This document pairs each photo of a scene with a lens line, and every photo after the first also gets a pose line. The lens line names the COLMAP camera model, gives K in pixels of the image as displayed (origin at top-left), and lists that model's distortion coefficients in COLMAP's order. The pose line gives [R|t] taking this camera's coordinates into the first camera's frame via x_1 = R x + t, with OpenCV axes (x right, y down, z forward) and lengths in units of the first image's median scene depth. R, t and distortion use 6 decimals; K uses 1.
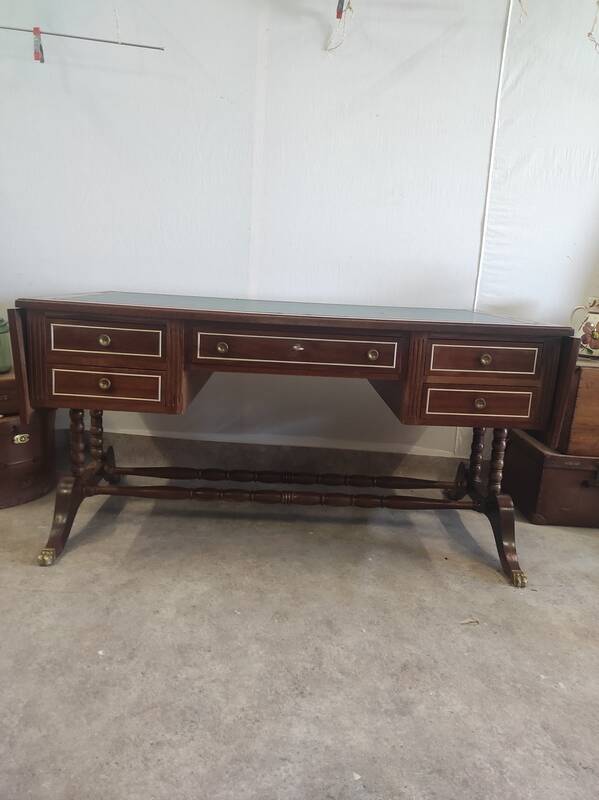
lens RADIAL K [[594.7, 0, 300.0], [0, 594.7, 395.5], [0, 0, 1]] dist [0.032738, -0.028859]
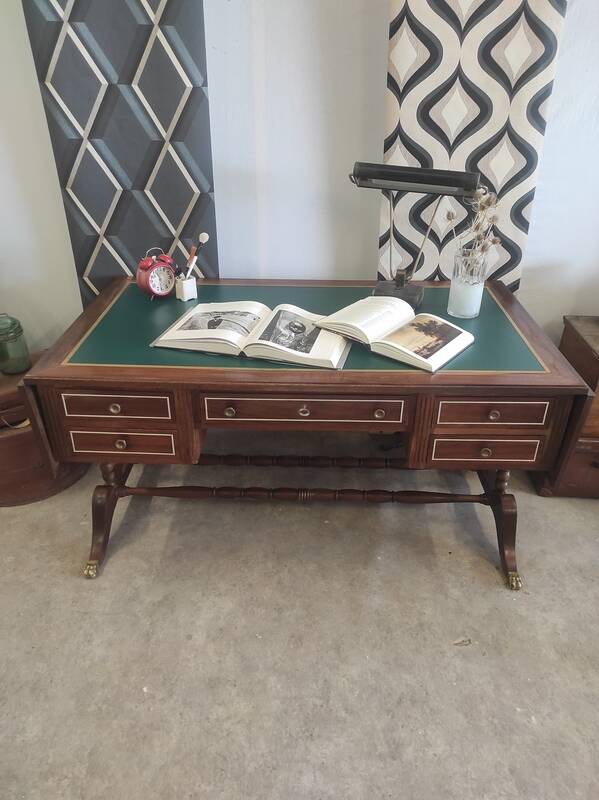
lens RADIAL K [[594.7, 0, 299.4], [0, 594.7, 394.8], [0, 0, 1]] dist [0.032738, -0.028859]
pose [[0.997906, -0.016203, -0.062616, 0.050834], [0.035333, 0.947453, 0.317939, -0.415776], [0.054174, -0.319486, 0.946041, 0.054326]]
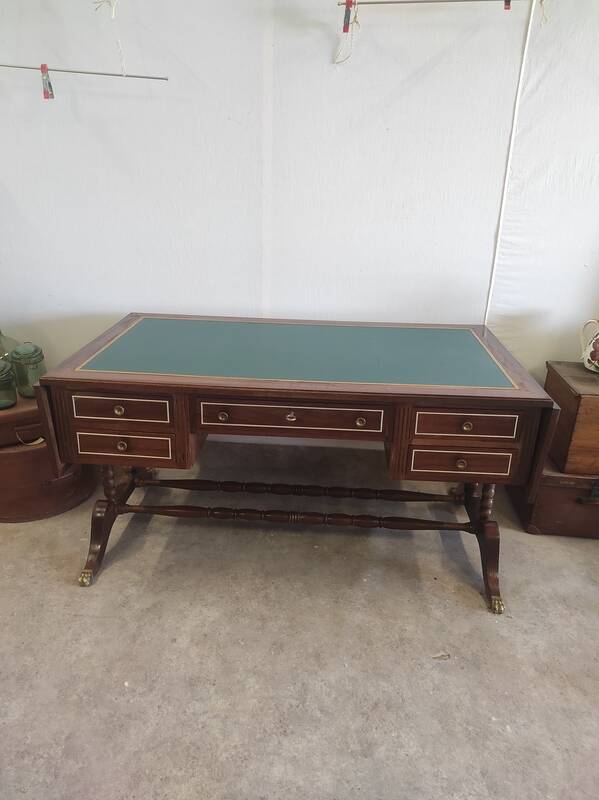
lens RADIAL K [[594.7, 0, 300.2], [0, 594.7, 395.5], [0, 0, 1]] dist [0.032738, -0.028859]
pose [[0.996042, 0.003528, -0.088809, 0.107483], [0.011837, 0.985046, 0.171884, -0.299127], [0.088088, -0.172255, 0.981106, -0.062545]]
